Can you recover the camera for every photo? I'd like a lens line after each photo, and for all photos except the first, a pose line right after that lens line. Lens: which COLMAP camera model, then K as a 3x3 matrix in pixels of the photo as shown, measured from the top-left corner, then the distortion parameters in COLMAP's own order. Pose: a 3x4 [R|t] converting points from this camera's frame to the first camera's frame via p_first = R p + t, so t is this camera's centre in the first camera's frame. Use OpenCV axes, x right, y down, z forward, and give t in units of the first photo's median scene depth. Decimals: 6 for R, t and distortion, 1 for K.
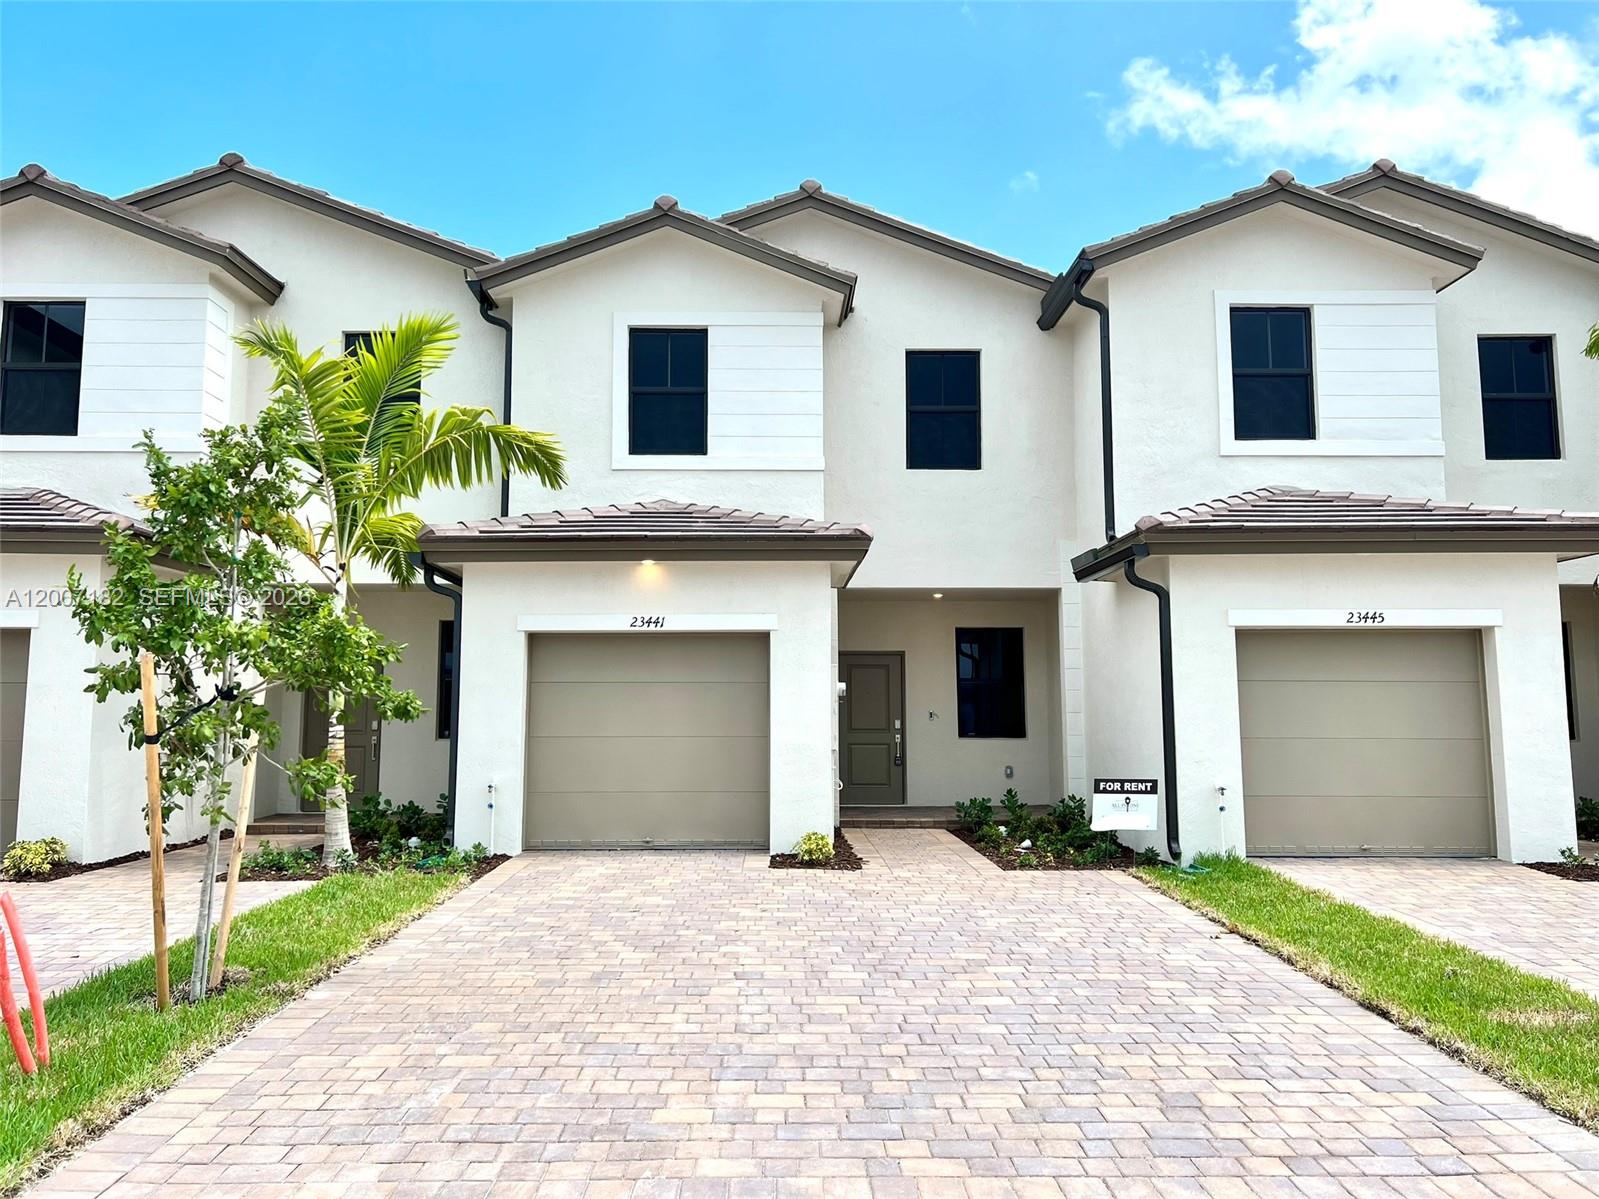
lens RADIAL K [[1211.4, 0, 799.5], [0, 1211.4, 587.7], [0, 0, 1]] dist [0.035886, -0.045359]
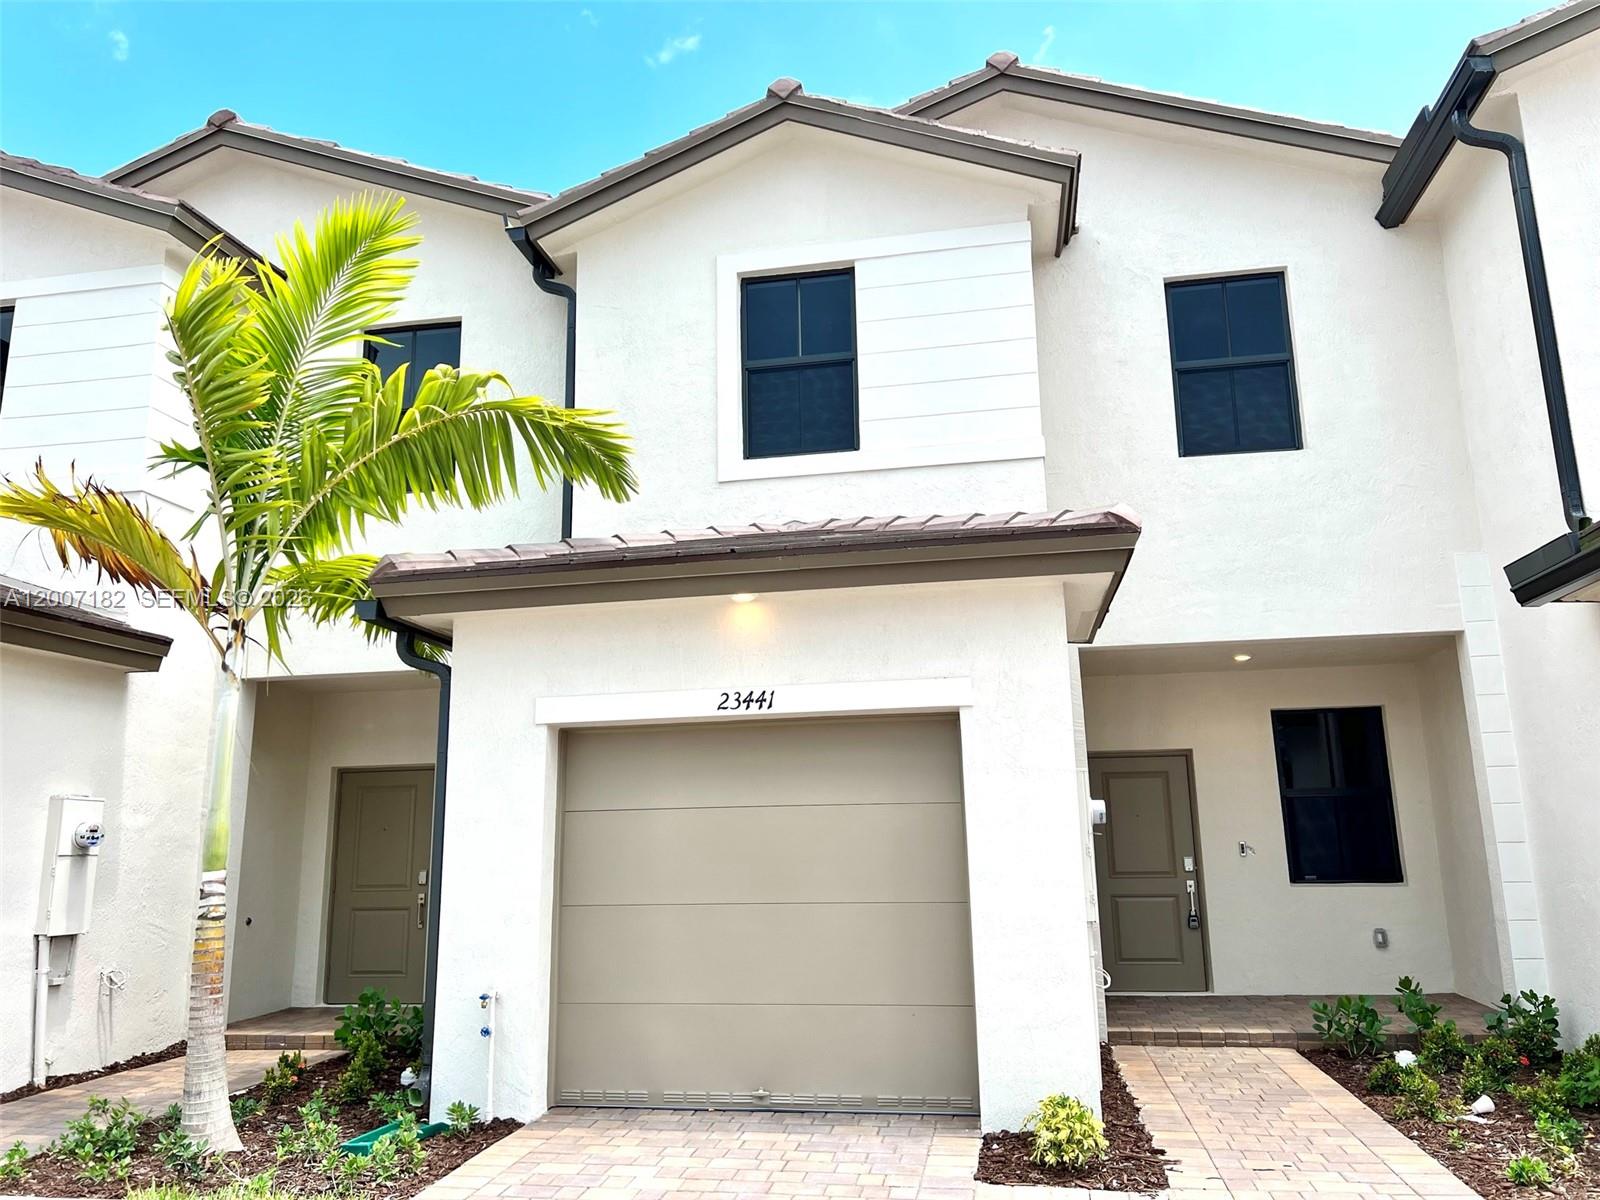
lens RADIAL K [[1212.1, 0, 800.0], [0, 1212.1, 588.2], [0, 0, 1]] dist [0.035886, -0.045359]
pose [[0.980736, -0.057809, -0.186585, 0.009104], [0.039038, 0.993940, -0.102757, 0.030178], [0.191395, 0.093494, 0.977050, 0.370211]]
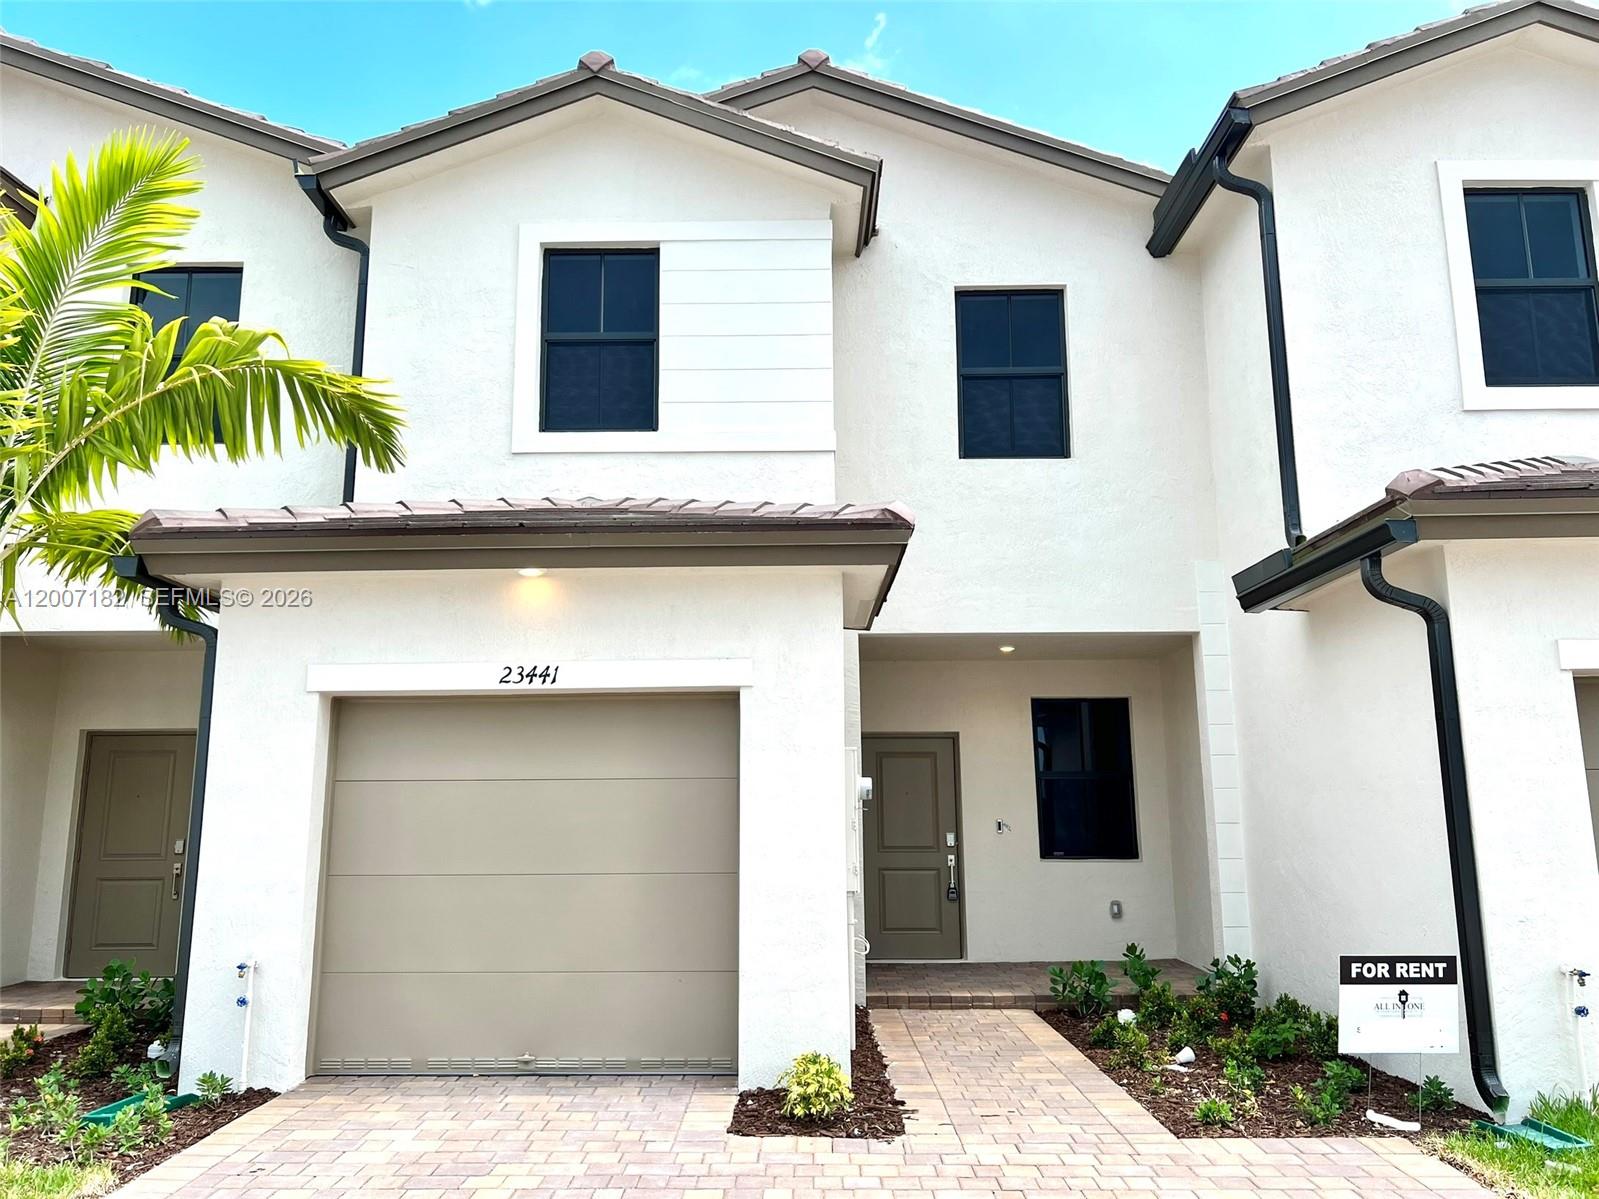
lens RADIAL K [[1213.0, 0, 801.4], [0, 1213.0, 598.0], [0, 0, 1]] dist [0.035428, -0.042069]
pose [[0.999668, -0.010183, -0.023653, 0.016738], [0.008455, 0.997366, -0.072033, 0.029503], [0.024324, 0.071809, 0.997122, 0.355284]]
